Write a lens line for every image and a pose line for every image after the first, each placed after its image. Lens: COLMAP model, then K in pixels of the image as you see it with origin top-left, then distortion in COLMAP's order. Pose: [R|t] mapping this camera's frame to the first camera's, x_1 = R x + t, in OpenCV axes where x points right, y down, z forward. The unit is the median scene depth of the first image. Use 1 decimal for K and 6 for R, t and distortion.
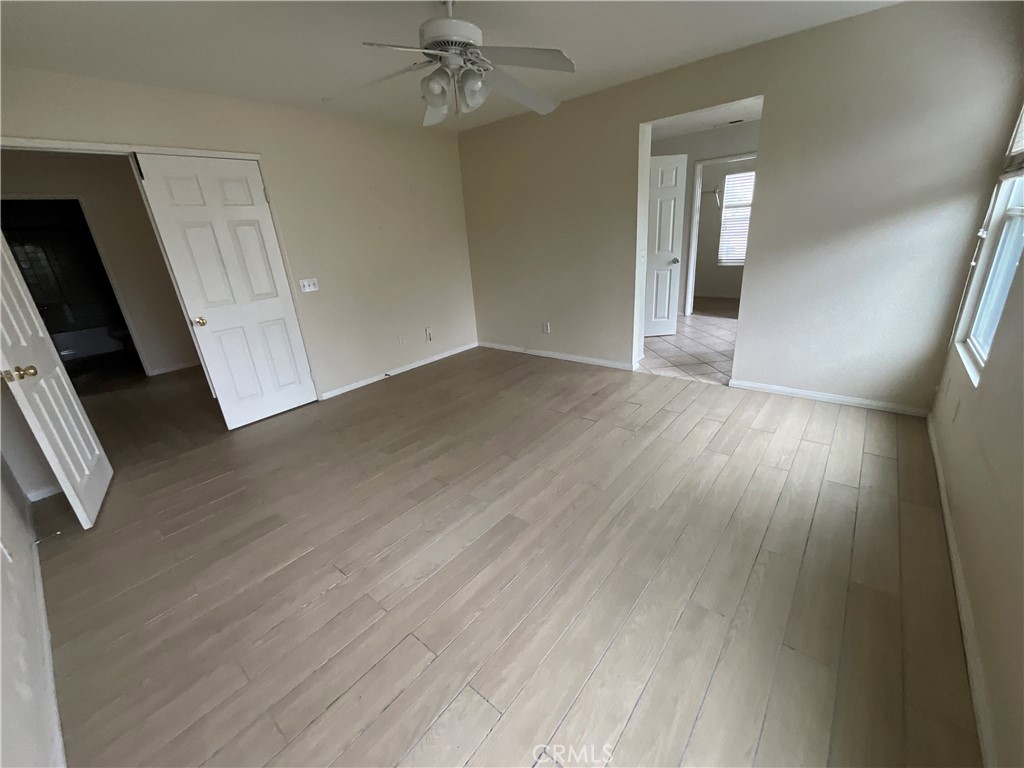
lens RADIAL K [[415.6, 0, 510.6], [0, 415.6, 384.7], [0, 0, 1]] dist [-0.001398, 0.000210]
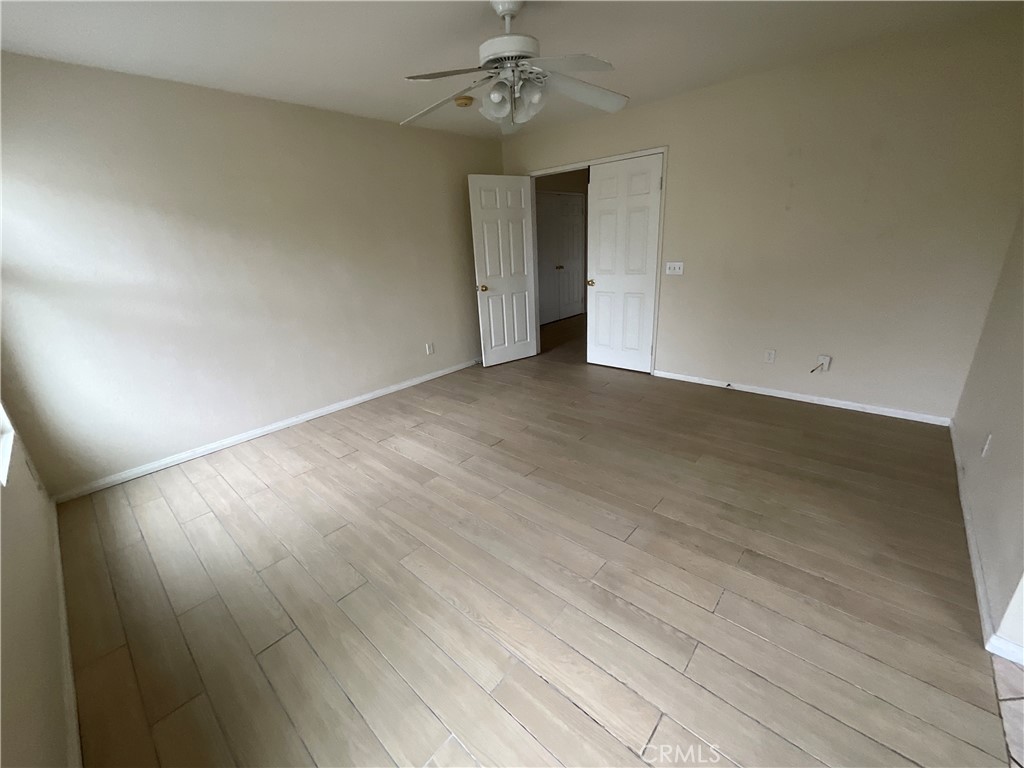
lens RADIAL K [[415.6, 0, 510.6], [0, 415.6, 384.7], [0, 0, 1]] dist [-0.001398, 0.000210]
pose [[-0.030570, 0.395186, -0.918092, 0.861021], [-0.292217, 0.874858, 0.386307, -0.386816], [0.955863, 0.280091, 0.088735, 0.870353]]
